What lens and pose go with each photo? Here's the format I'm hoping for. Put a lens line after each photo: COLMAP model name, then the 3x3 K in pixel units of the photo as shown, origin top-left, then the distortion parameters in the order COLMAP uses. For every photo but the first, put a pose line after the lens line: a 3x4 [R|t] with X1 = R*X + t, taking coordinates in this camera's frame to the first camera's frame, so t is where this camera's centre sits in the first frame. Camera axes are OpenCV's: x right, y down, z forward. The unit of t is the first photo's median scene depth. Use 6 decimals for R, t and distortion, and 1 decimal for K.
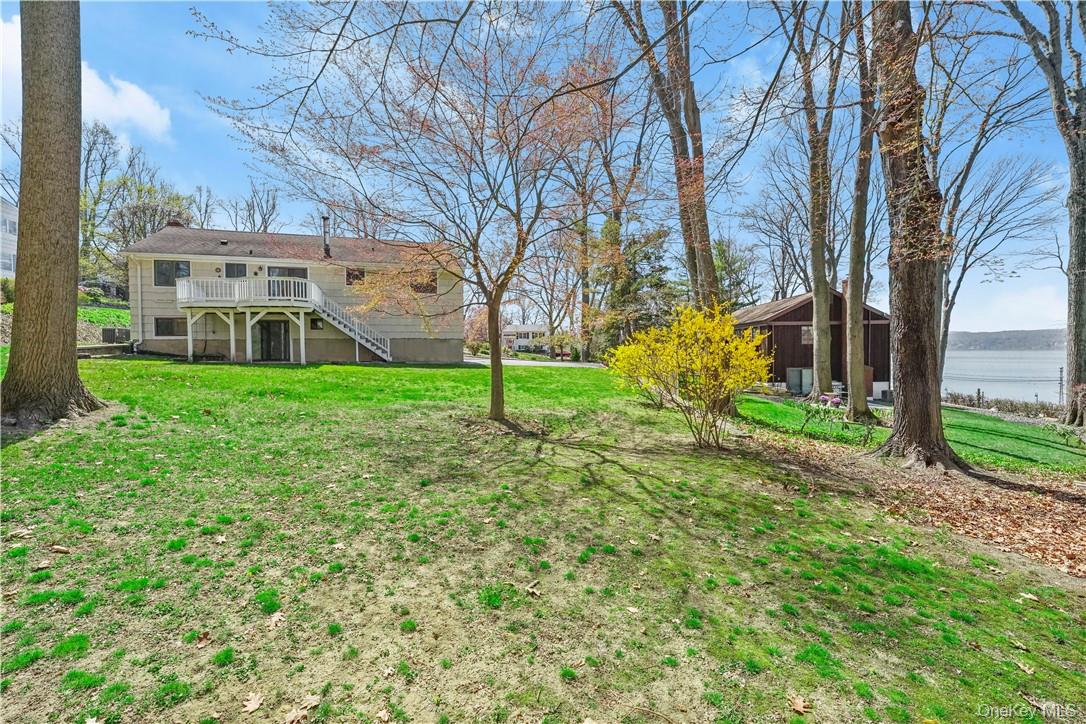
lens RADIAL K [[441.9, 0, 537.8], [0, 441.9, 358.0], [0, 0, 1]] dist [-0.029152, 0.002548]
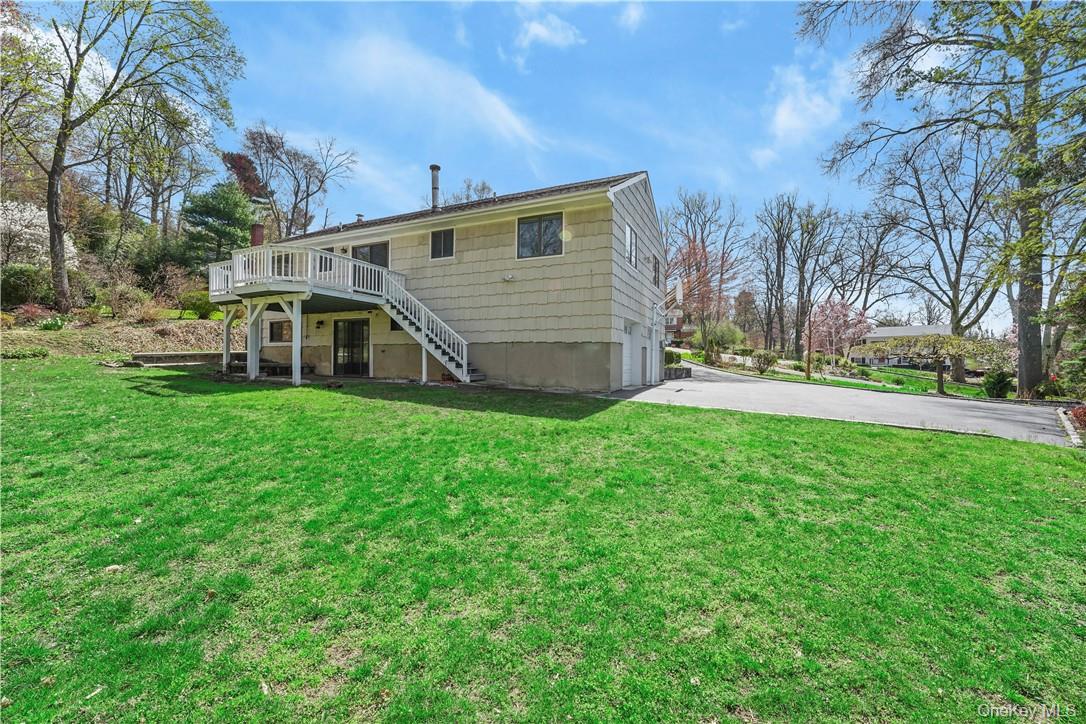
lens RADIAL K [[441.9, 0, 537.8], [0, 441.9, 358.0], [0, 0, 1]] dist [-0.029152, 0.002548]
pose [[0.711203, 0.010898, -0.702902, 0.123233], [-0.027330, 0.999553, -0.012155, -0.020536], [0.702455, 0.027855, 0.711183, 0.672614]]
